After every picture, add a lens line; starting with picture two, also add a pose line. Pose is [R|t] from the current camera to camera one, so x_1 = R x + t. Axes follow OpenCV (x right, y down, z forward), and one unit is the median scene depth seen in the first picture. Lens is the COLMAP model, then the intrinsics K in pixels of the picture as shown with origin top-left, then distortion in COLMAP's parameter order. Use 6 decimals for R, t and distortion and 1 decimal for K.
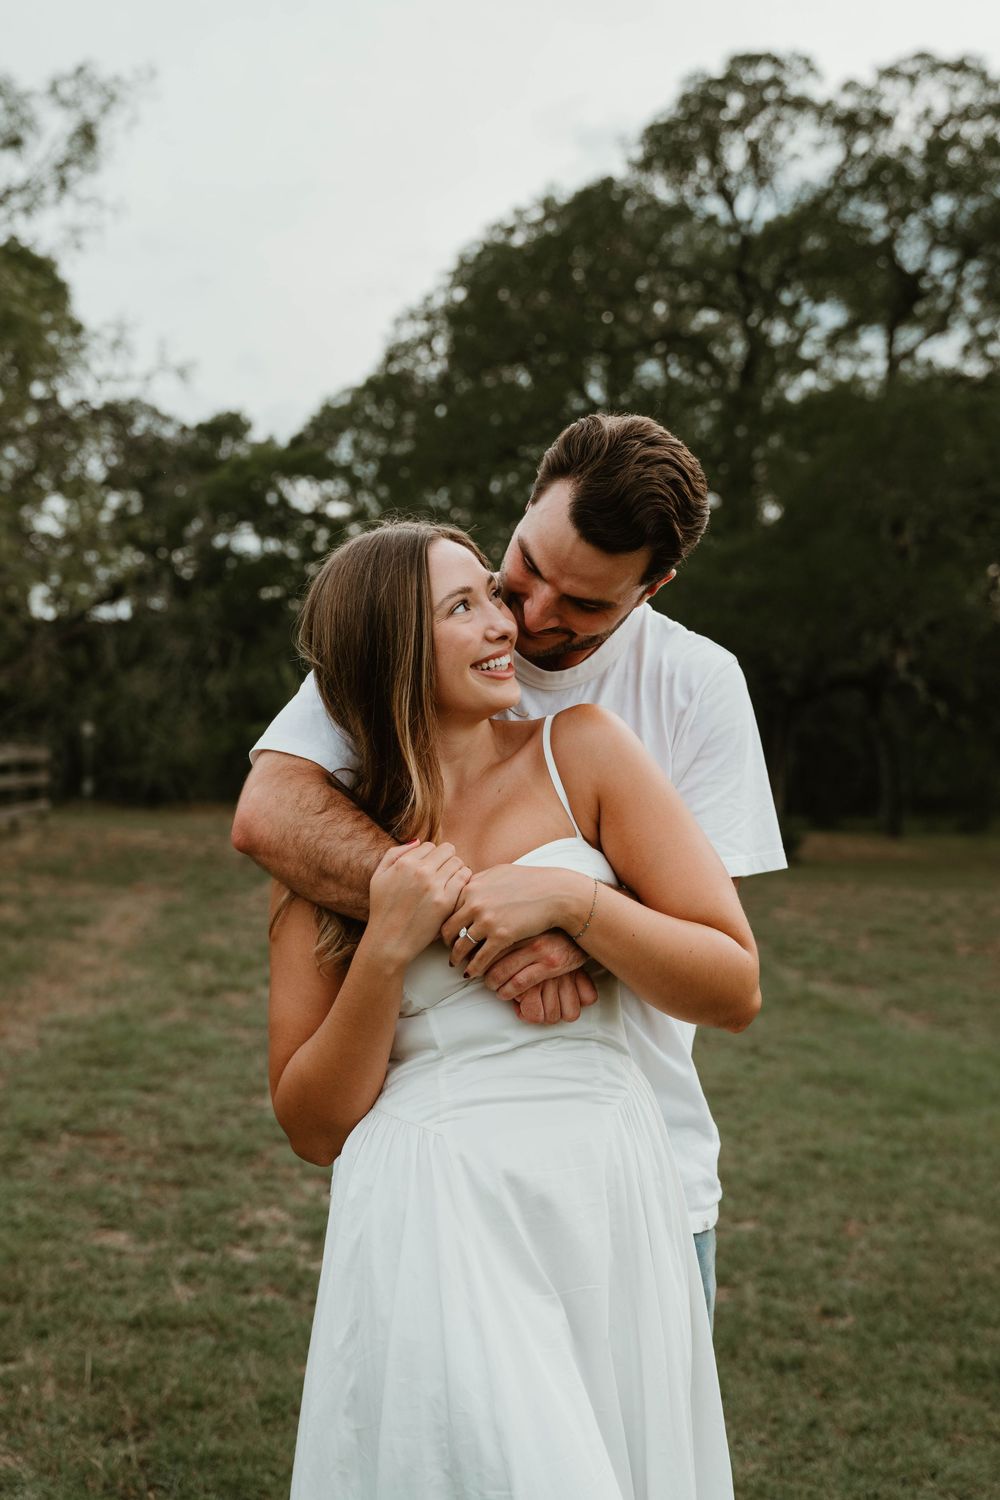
lens RADIAL K [[1810.5, 0, 478.4], [0, 1810.5, 714.6], [0, 0, 1]] dist [0.135260, 0.000000]
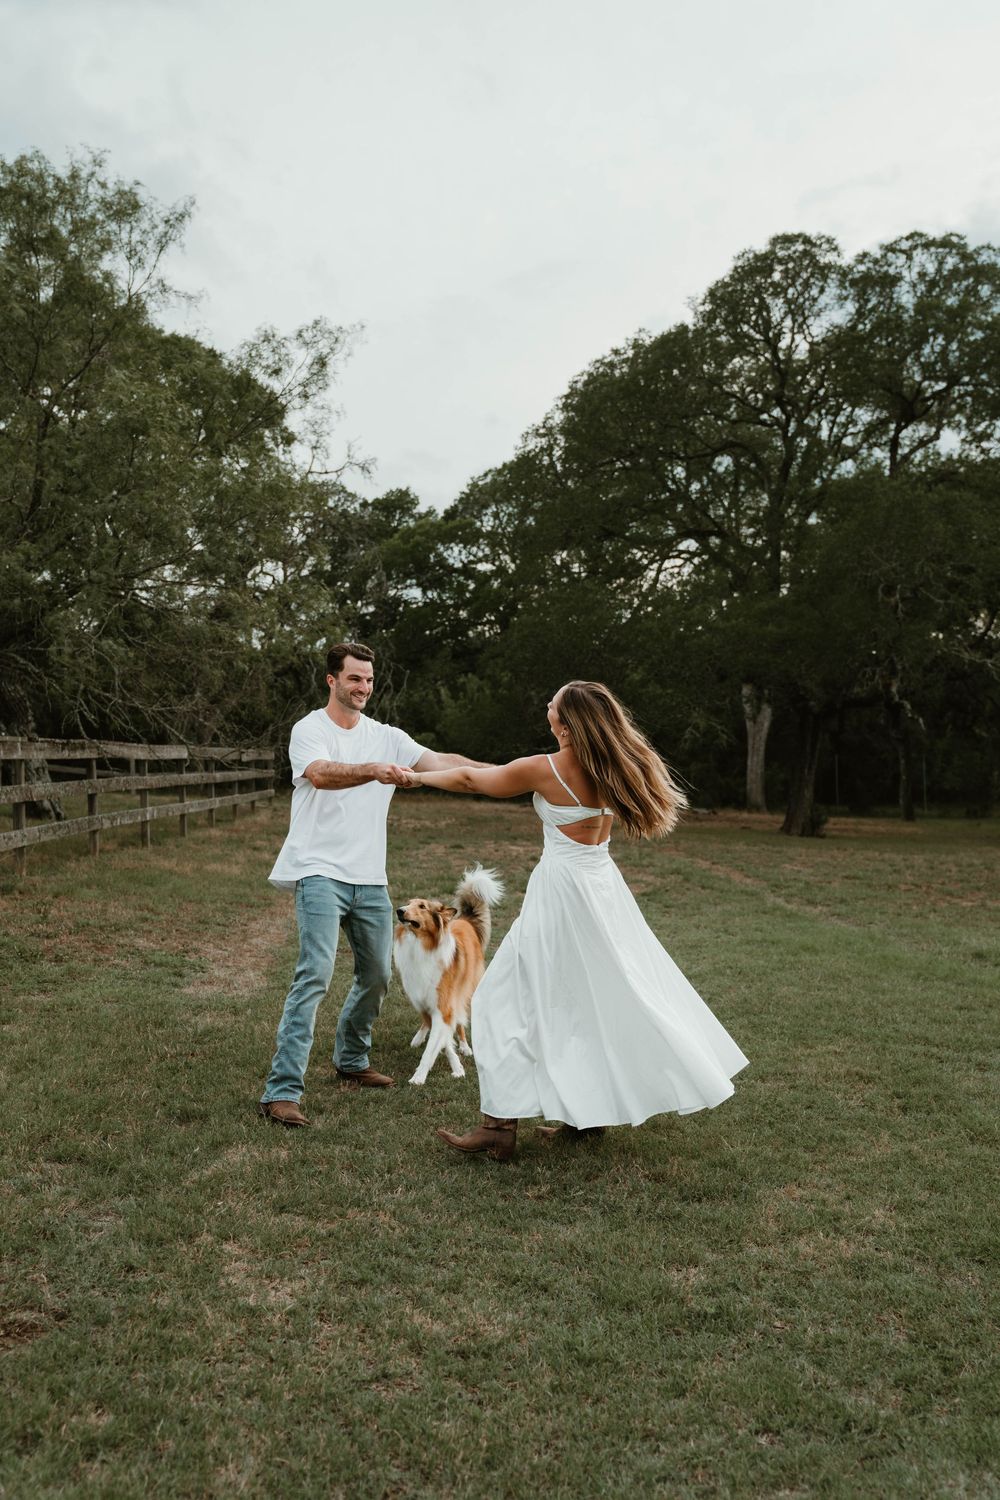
lens RADIAL K [[1618.7, 0, 491.5], [0, 1618.7, 772.7], [0, 0, 1]] dist [0.027194, 0.000000]
pose [[0.997175, 0.002591, -0.075068, 0.021178], [-0.000295, 0.999532, 0.030583, -0.002387], [0.075112, -0.030474, 0.996709, -0.203909]]
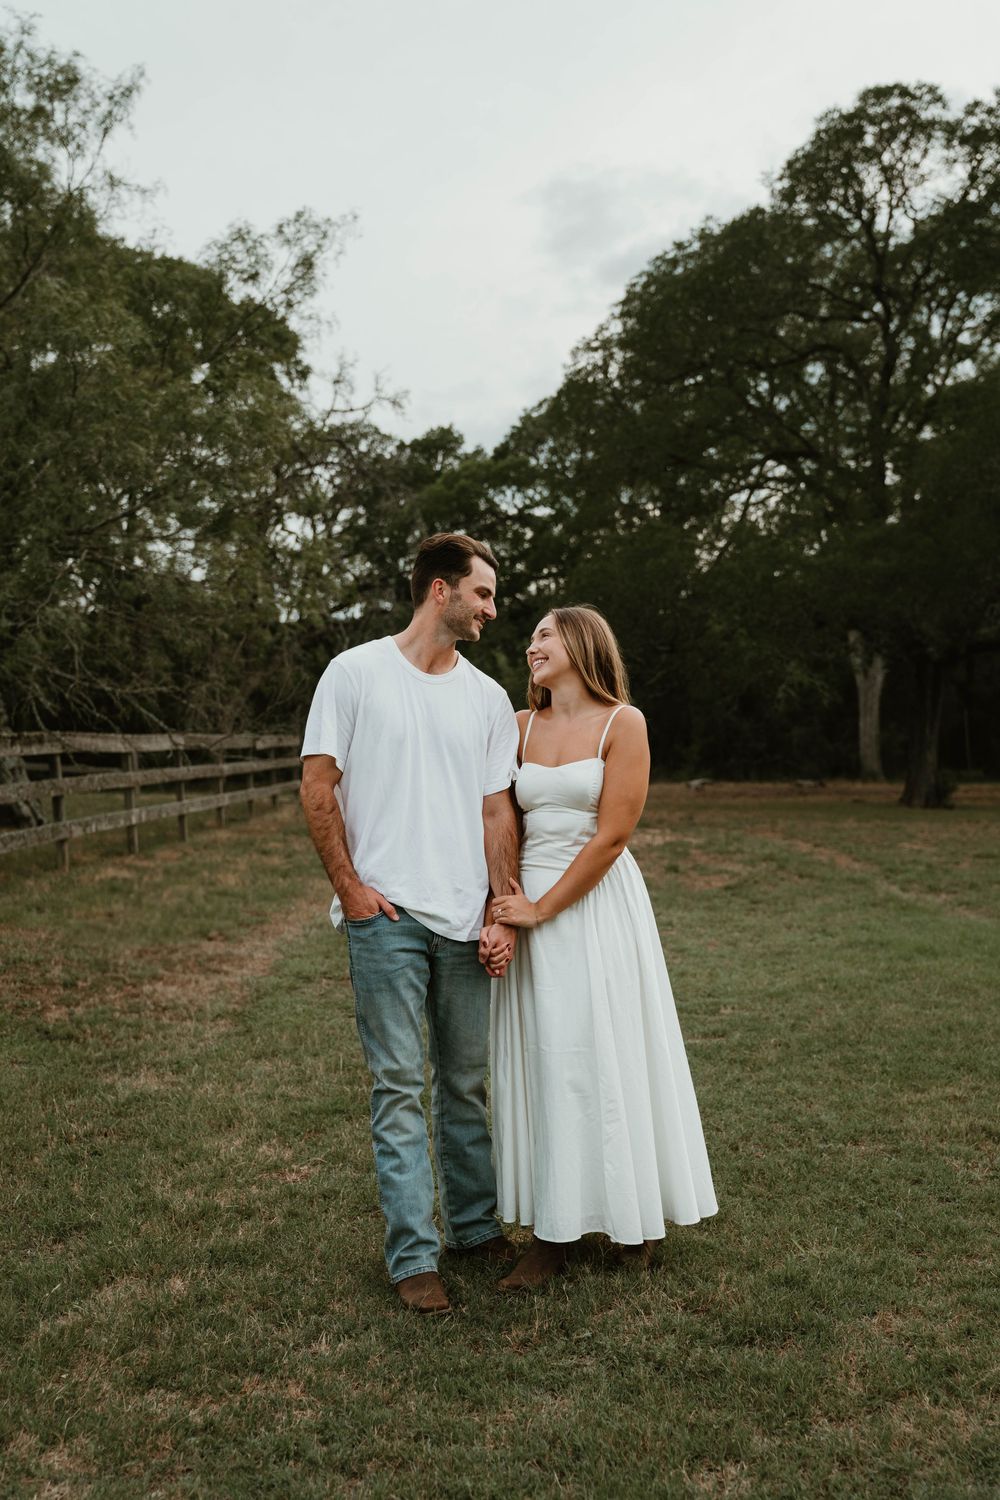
lens RADIAL K [[1810.5, 0, 506.3], [0, 1810.5, 747.6], [0, 0, 1]] dist [0.135260, 0.000000]
pose [[0.992236, -0.043055, -0.116677, 0.034702], [0.046535, 0.998544, 0.027270, 0.000414], [0.115333, -0.032488, 0.992795, -0.150773]]
